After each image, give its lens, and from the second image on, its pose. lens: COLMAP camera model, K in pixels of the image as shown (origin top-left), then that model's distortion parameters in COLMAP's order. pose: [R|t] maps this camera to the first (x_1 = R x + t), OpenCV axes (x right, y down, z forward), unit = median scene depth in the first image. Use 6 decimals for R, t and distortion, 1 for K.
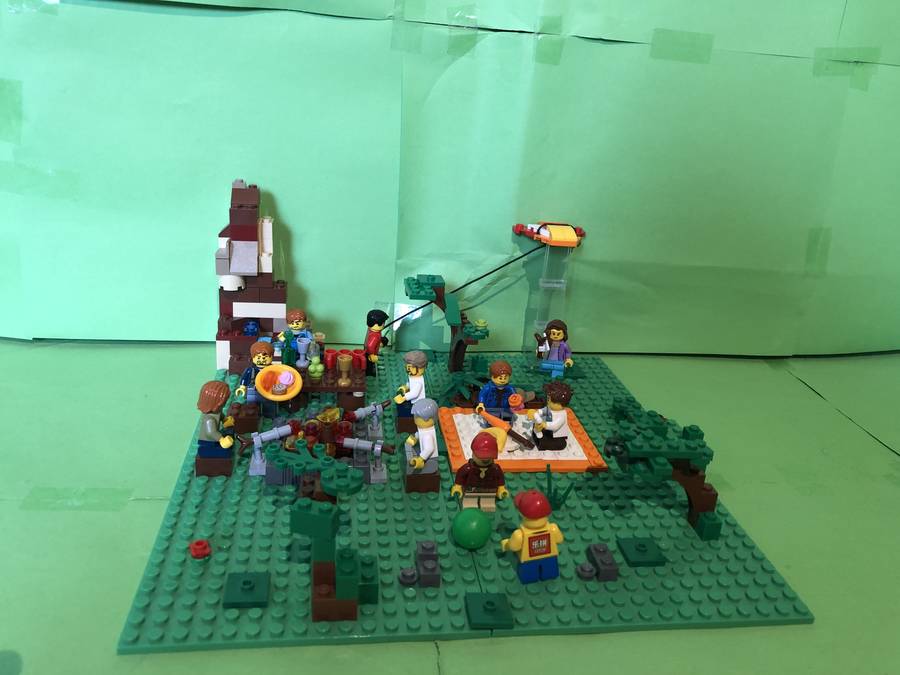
lens RADIAL K [[740.3, 0, 450.0], [0, 740.3, 337.5], [0, 0, 1]] dist [0.081283, -0.000762]
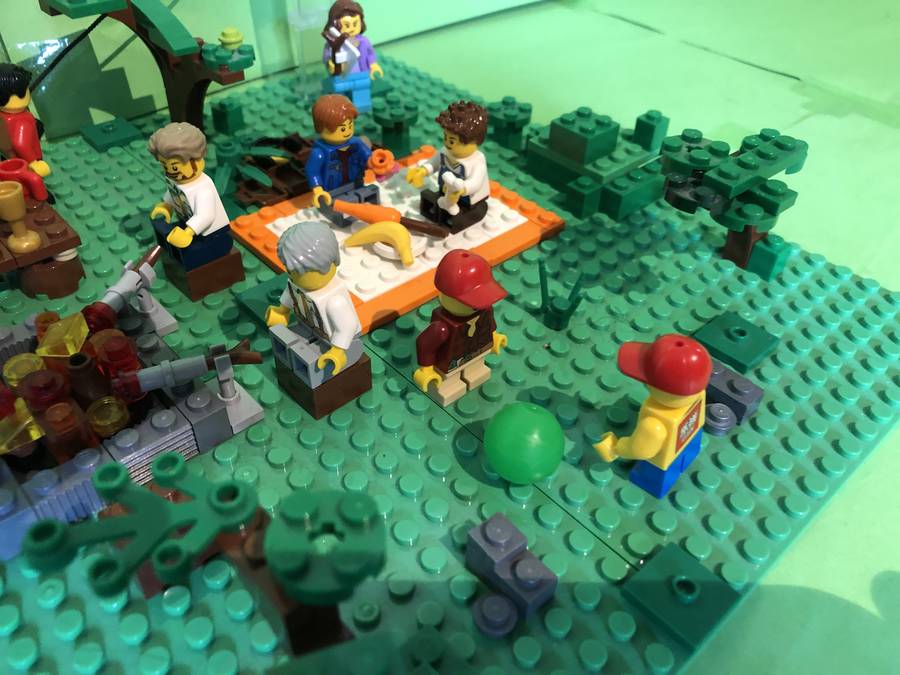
lens RADIAL K [[755.2, 0, 450.0], [0, 755.2, 337.5], [0, 0, 1]] dist [0.001107, -0.009119]
pose [[0.822625, -0.406398, 0.397654, -0.140336], [0.231747, 0.878297, 0.418195, -0.020992], [-0.519212, -0.251863, 0.816691, 0.492175]]
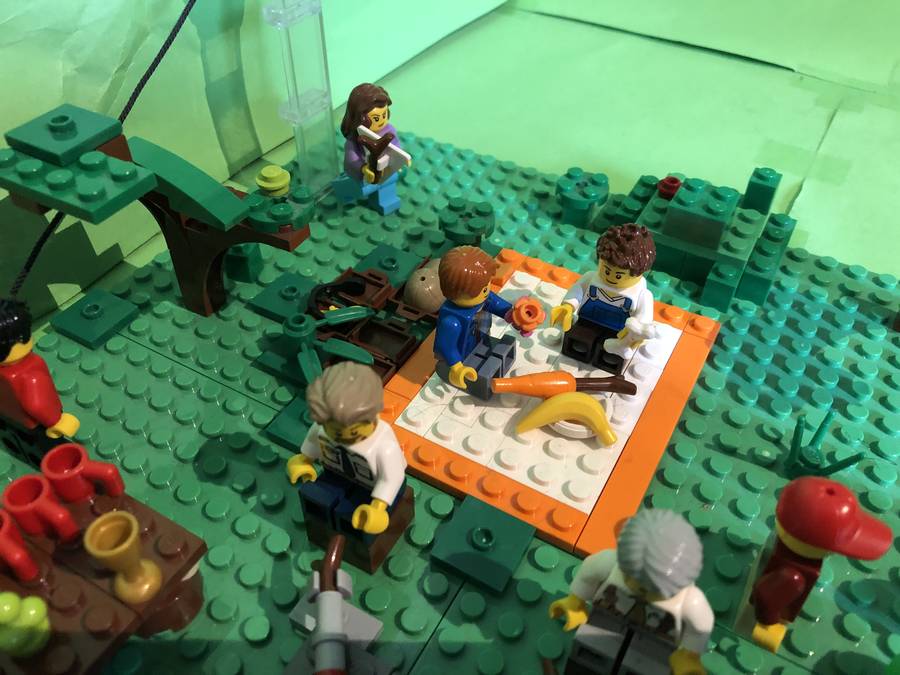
lens RADIAL K [[761.6, 0, 454.5], [0, 761.6, 323.2], [0, 0, 1]] dist [-0.001534, -0.006968]
pose [[0.606396, -0.588058, 0.535230, -0.174282], [0.314273, 0.795548, 0.518011, -0.150146], [-0.730422, -0.145912, 0.667228, 0.735048]]
